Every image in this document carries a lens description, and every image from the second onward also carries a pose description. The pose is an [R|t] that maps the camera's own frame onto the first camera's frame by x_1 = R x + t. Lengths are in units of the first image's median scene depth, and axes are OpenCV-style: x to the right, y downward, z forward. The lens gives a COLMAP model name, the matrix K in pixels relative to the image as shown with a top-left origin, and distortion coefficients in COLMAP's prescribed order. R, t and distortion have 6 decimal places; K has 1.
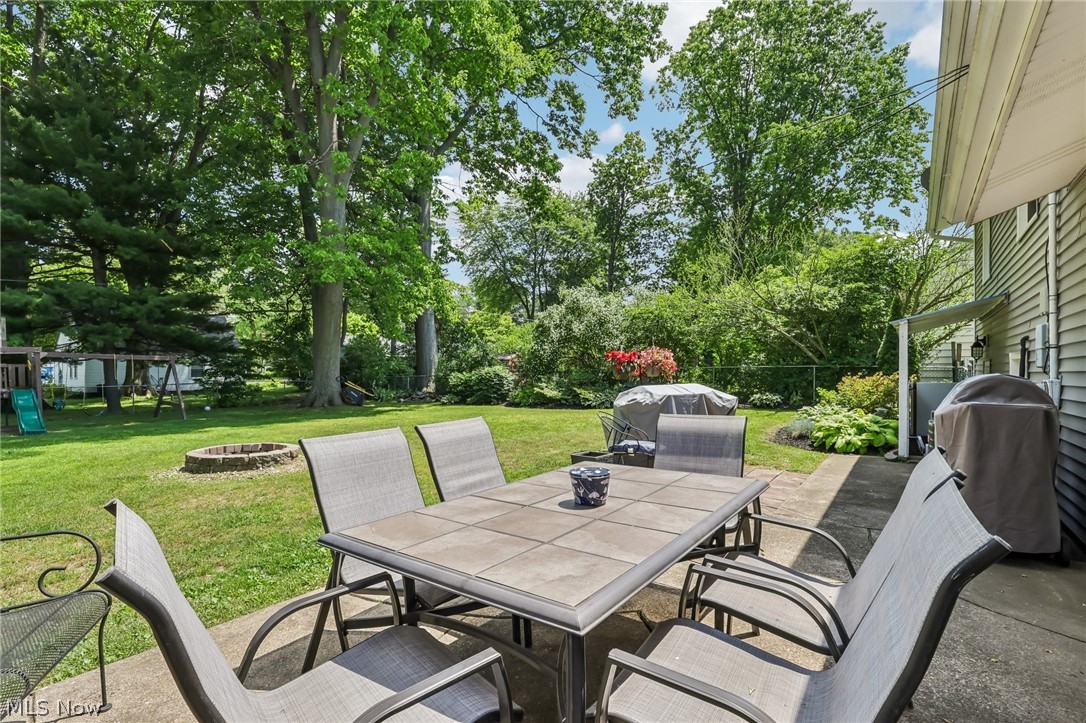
lens RADIAL K [[505.2, 0, 543.5], [0, 505.2, 392.9], [0, 0, 1]] dist [0.000980, 0.000070]
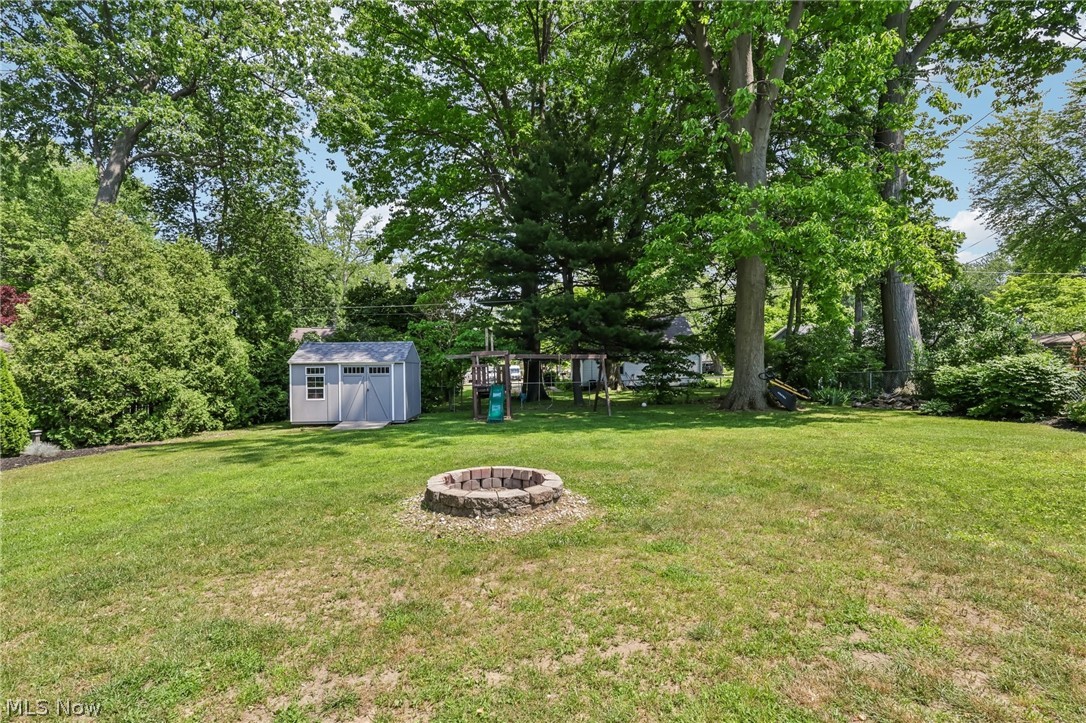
lens RADIAL K [[506.9, 0, 540.0], [0, 506.9, 362.8], [0, 0, 1]] dist [0.000559, -0.000067]
pose [[0.628844, -0.018749, -0.777305, 0.003456], [-0.019683, 0.999005, -0.040021, -0.007866], [0.777282, 0.040467, 0.627850, 0.179080]]
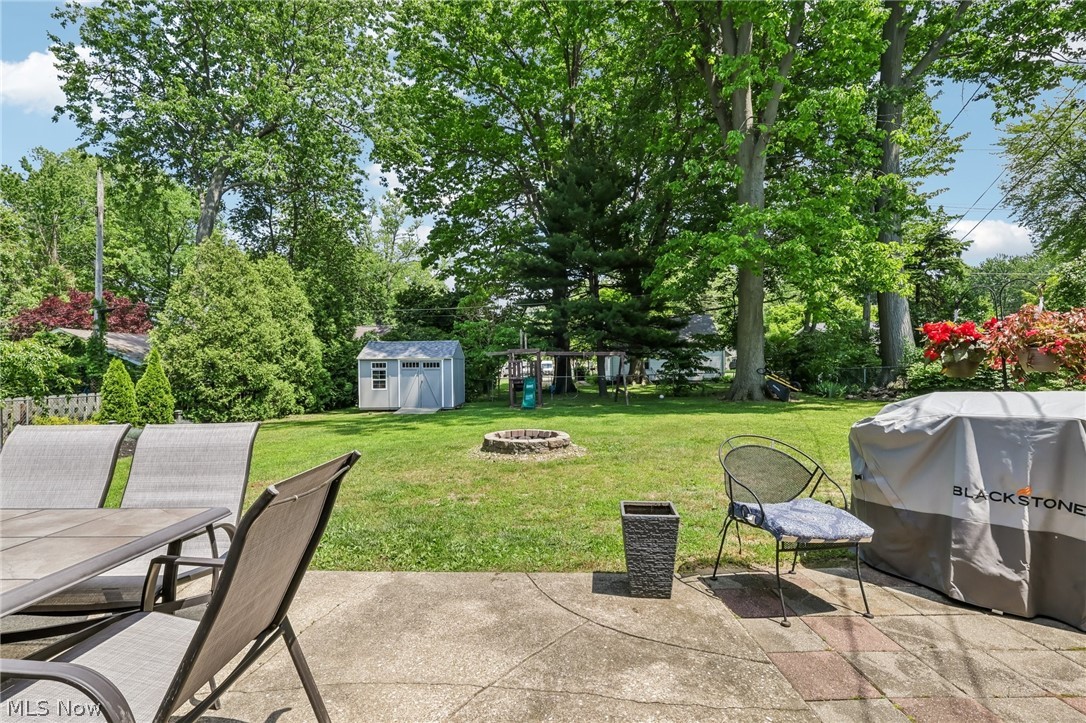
lens RADIAL K [[501.9, 0, 541.1], [0, 501.9, 372.7], [0, 0, 1]] dist [0.001951, 0.000298]
pose [[0.577032, 0.006251, -0.816697, 0.102156], [-0.024169, 0.999663, -0.009426, -0.005280], [0.816364, 0.025178, 0.576989, 0.114629]]
